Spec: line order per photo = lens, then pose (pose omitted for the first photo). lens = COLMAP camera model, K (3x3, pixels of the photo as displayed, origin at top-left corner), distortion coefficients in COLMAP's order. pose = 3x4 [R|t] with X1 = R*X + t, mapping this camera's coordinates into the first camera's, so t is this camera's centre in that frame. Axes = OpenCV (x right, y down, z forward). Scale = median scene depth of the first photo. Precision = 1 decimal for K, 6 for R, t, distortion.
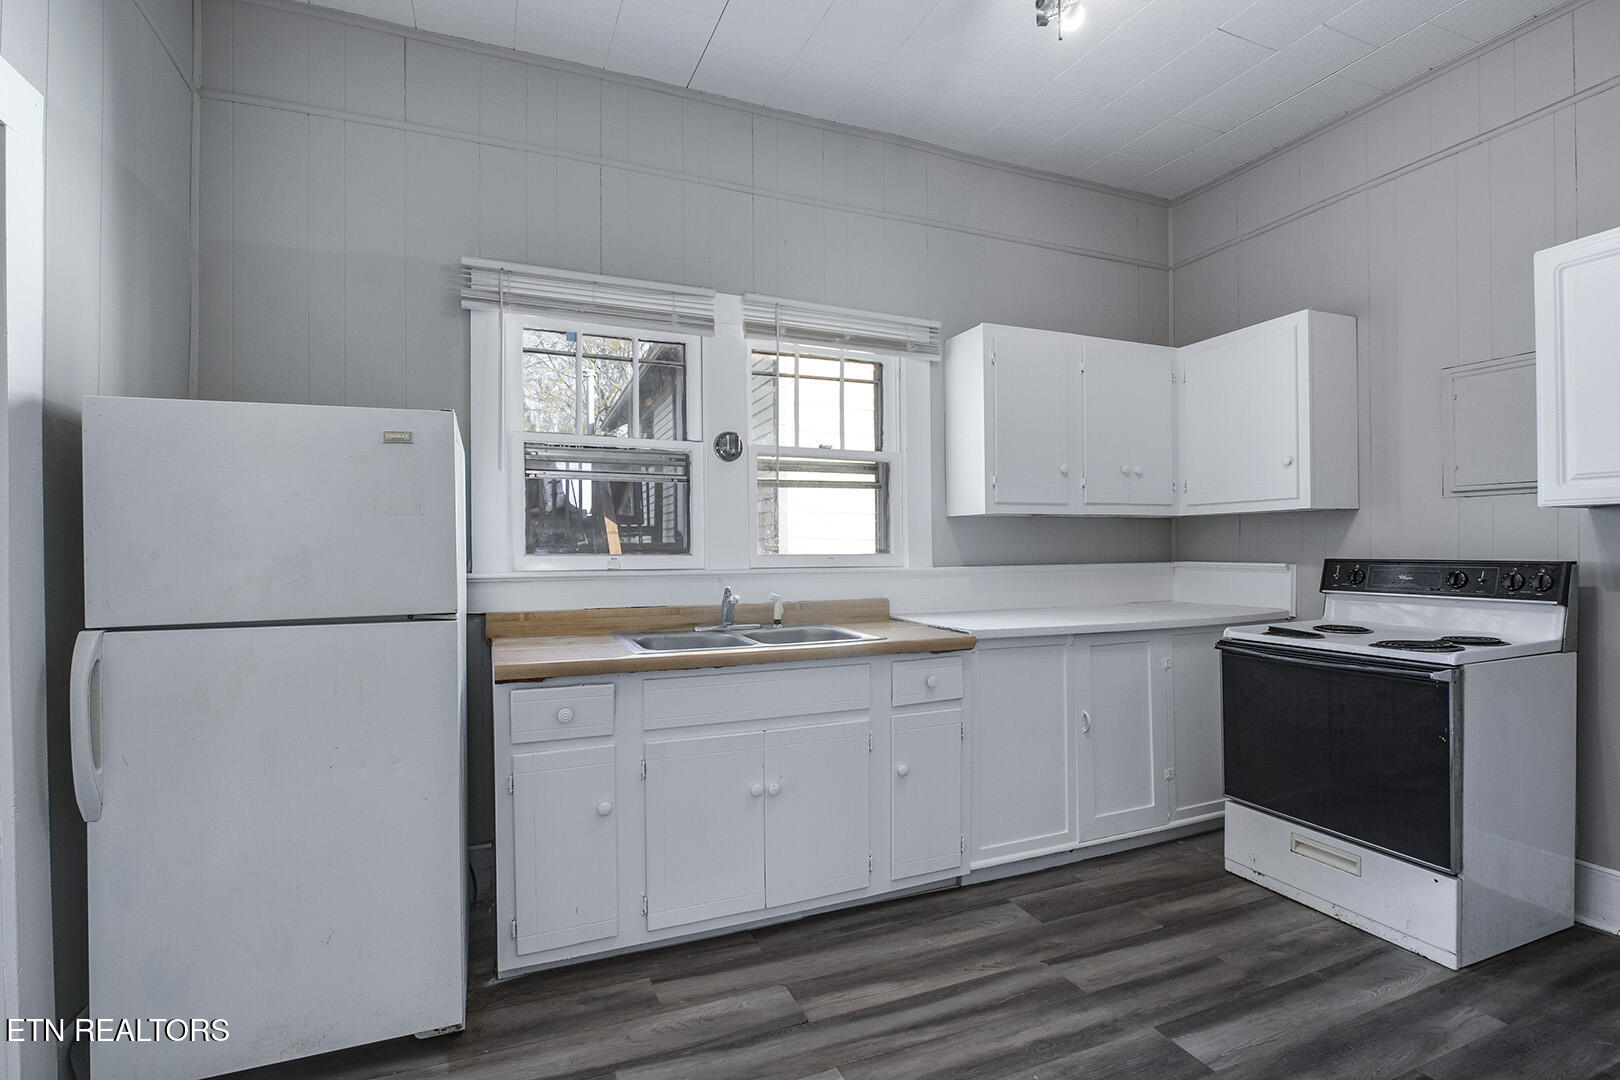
lens RADIAL K [[750.7, 0, 808.5], [0, 750.7, 548.4], [0, 0, 1]] dist [-0.025971, 0.003356]
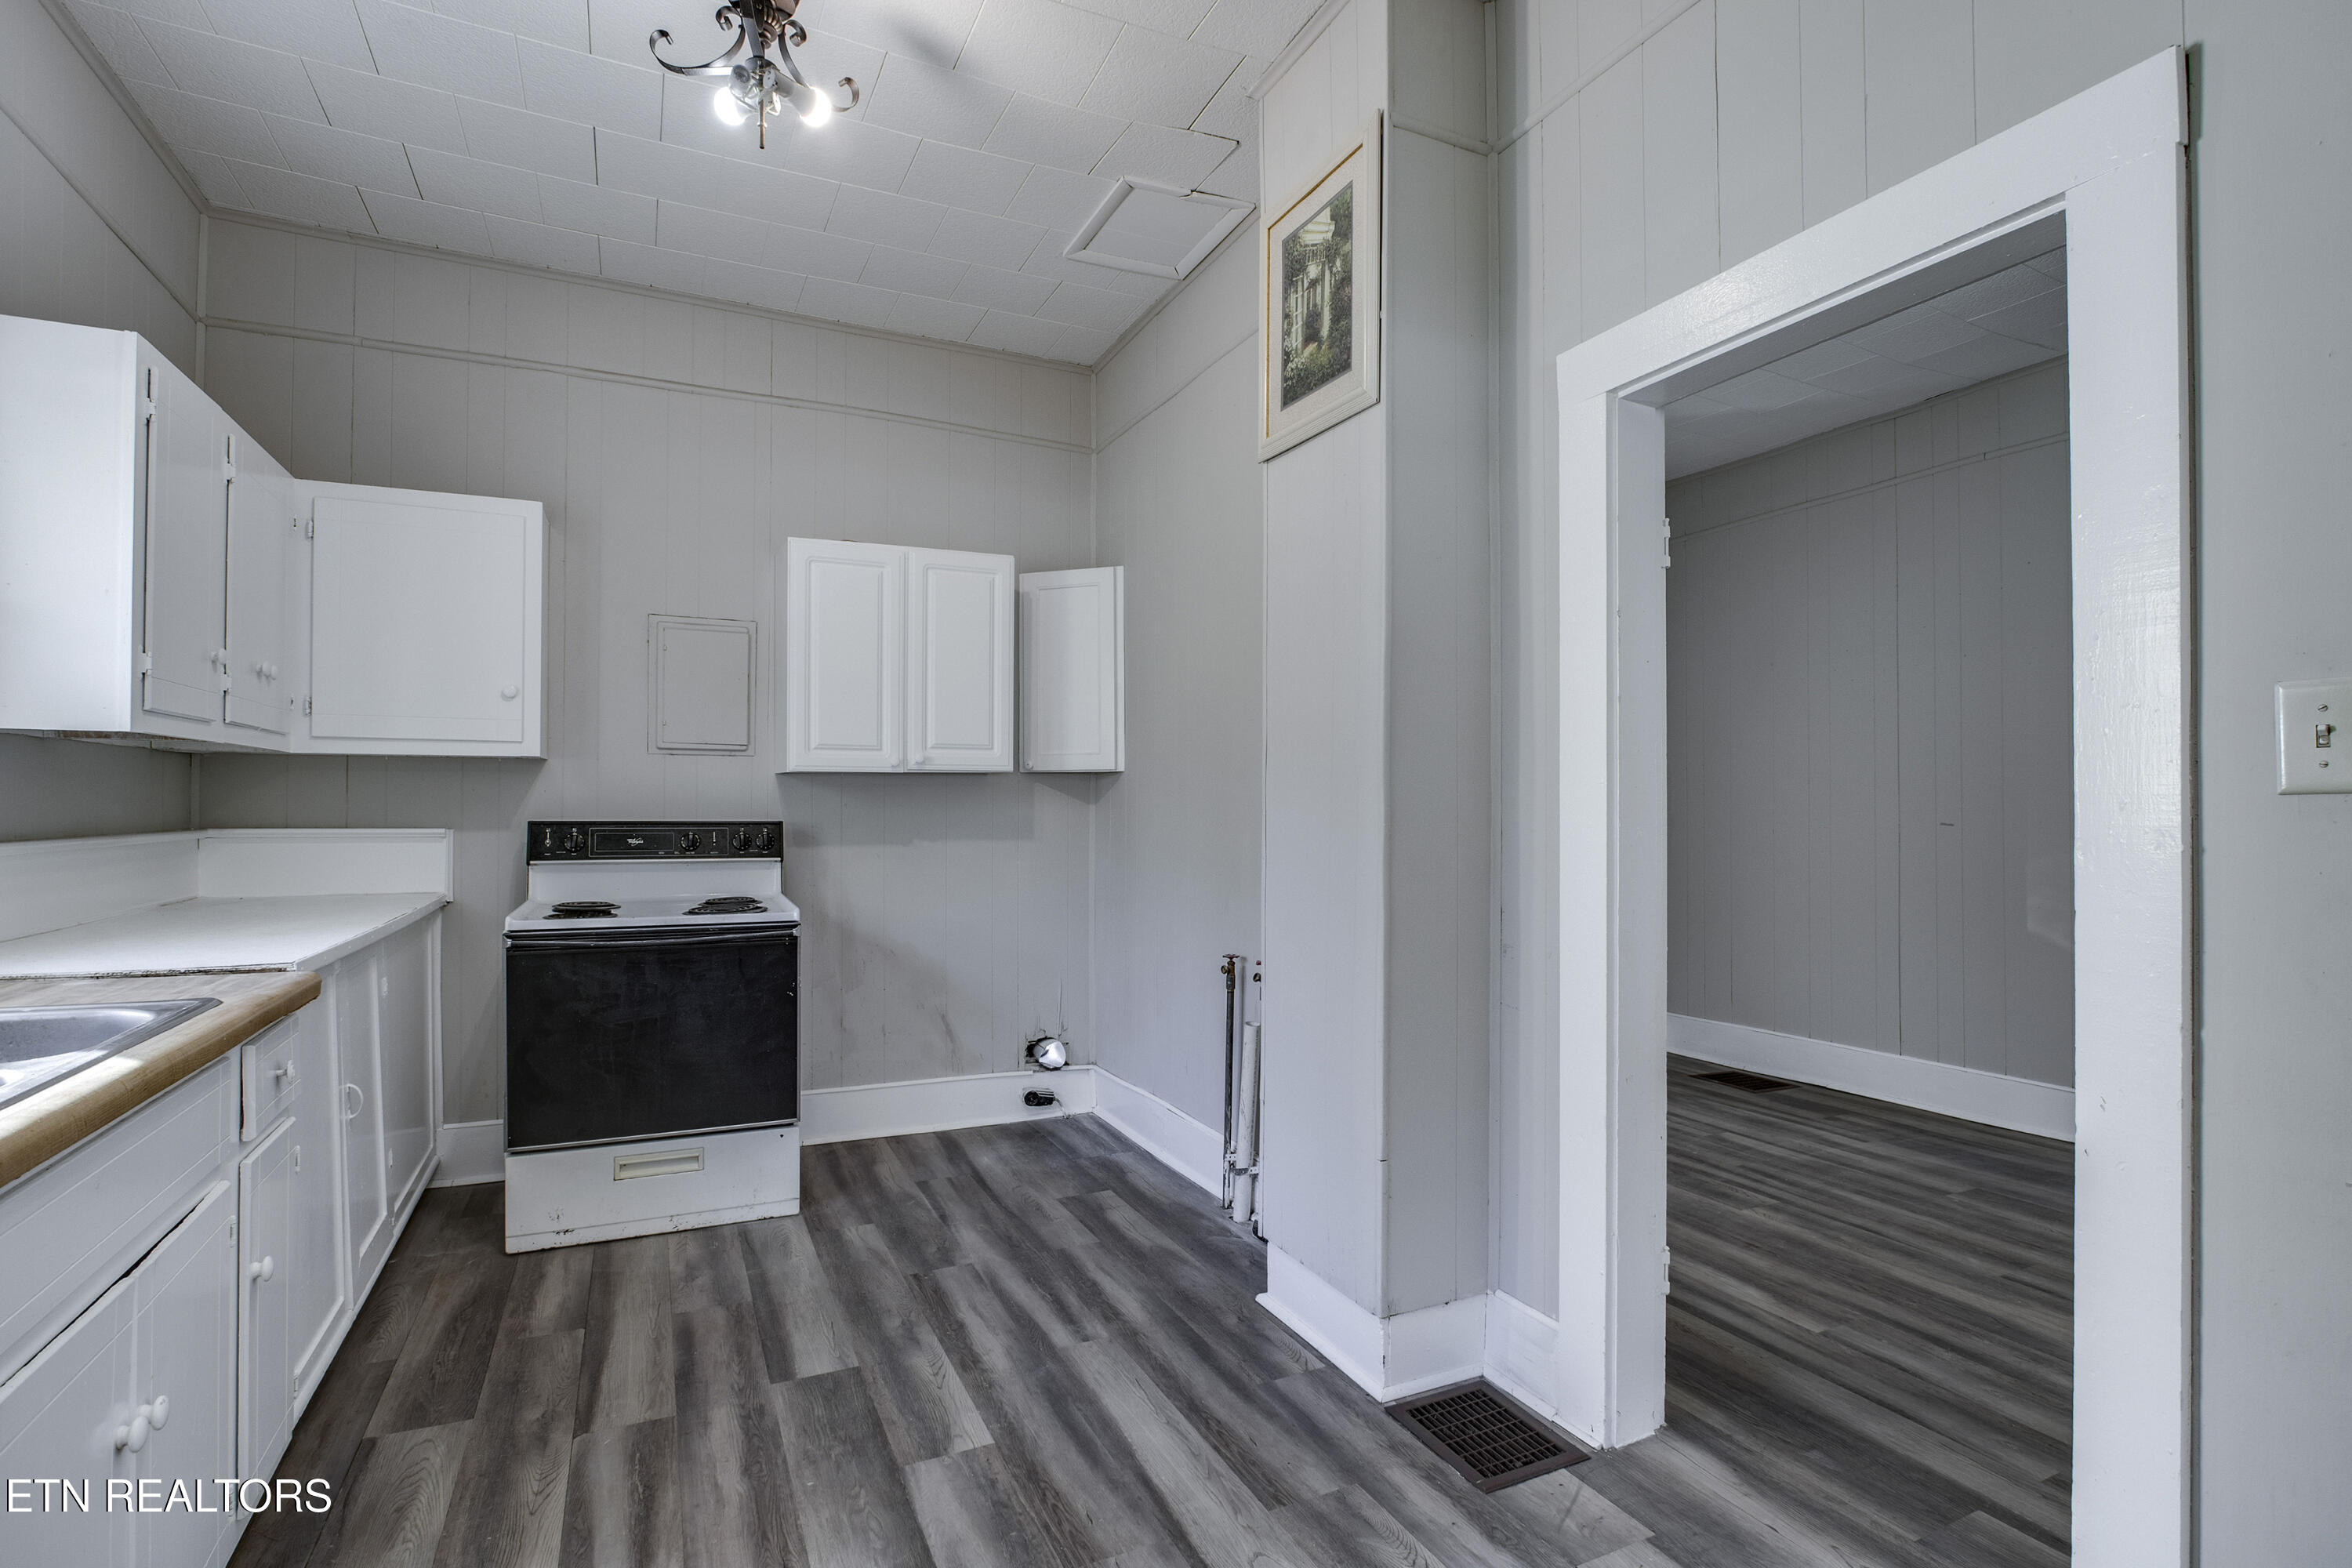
lens RADIAL K [[1090.0, 0, 1172.5], [0, 1090.0, 796.2], [0, 0, 1]] dist [-0.025971, 0.003356]
pose [[-0.044675, 0.016031, 0.998873, -0.576253], [-0.002405, 0.999867, -0.016154, 0.005173], [-0.998999, -0.003124, -0.044630, 0.452254]]
